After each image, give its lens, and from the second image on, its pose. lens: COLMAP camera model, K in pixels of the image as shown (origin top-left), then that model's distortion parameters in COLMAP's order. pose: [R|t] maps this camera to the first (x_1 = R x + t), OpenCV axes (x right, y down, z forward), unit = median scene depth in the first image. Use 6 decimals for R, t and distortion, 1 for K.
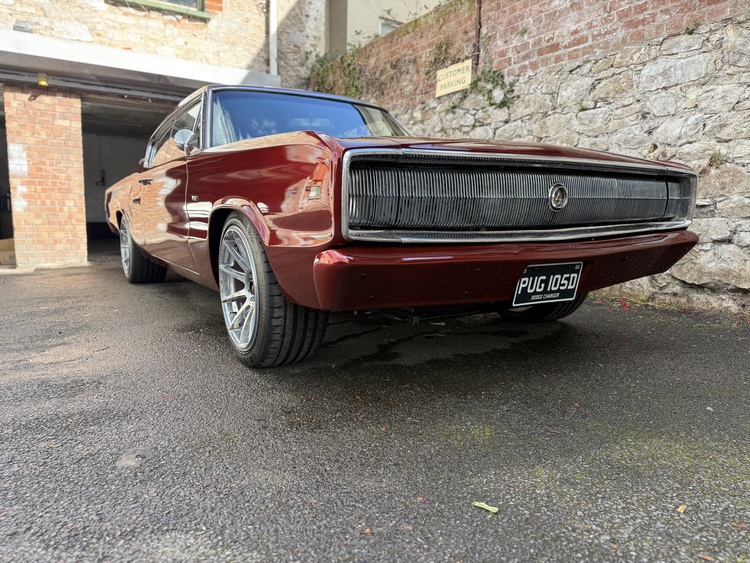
lens RADIAL K [[544.1, 0, 373.5], [0, 544.1, 284.0], [0, 0, 1]] dist [0.016921, -0.014656]
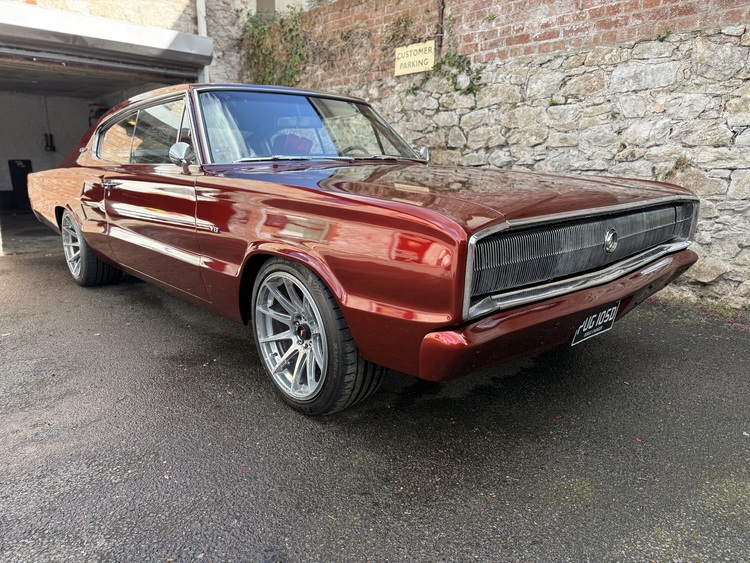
lens RADIAL K [[544.1, 0, 381.2], [0, 544.1, 283.0], [0, 0, 1]] dist [0.016921, -0.014656]
pose [[0.981600, -0.045188, 0.185523, -0.138872], [0.027455, 0.994899, 0.097064, -0.091111], [-0.188963, -0.090185, 0.977834, 0.023459]]
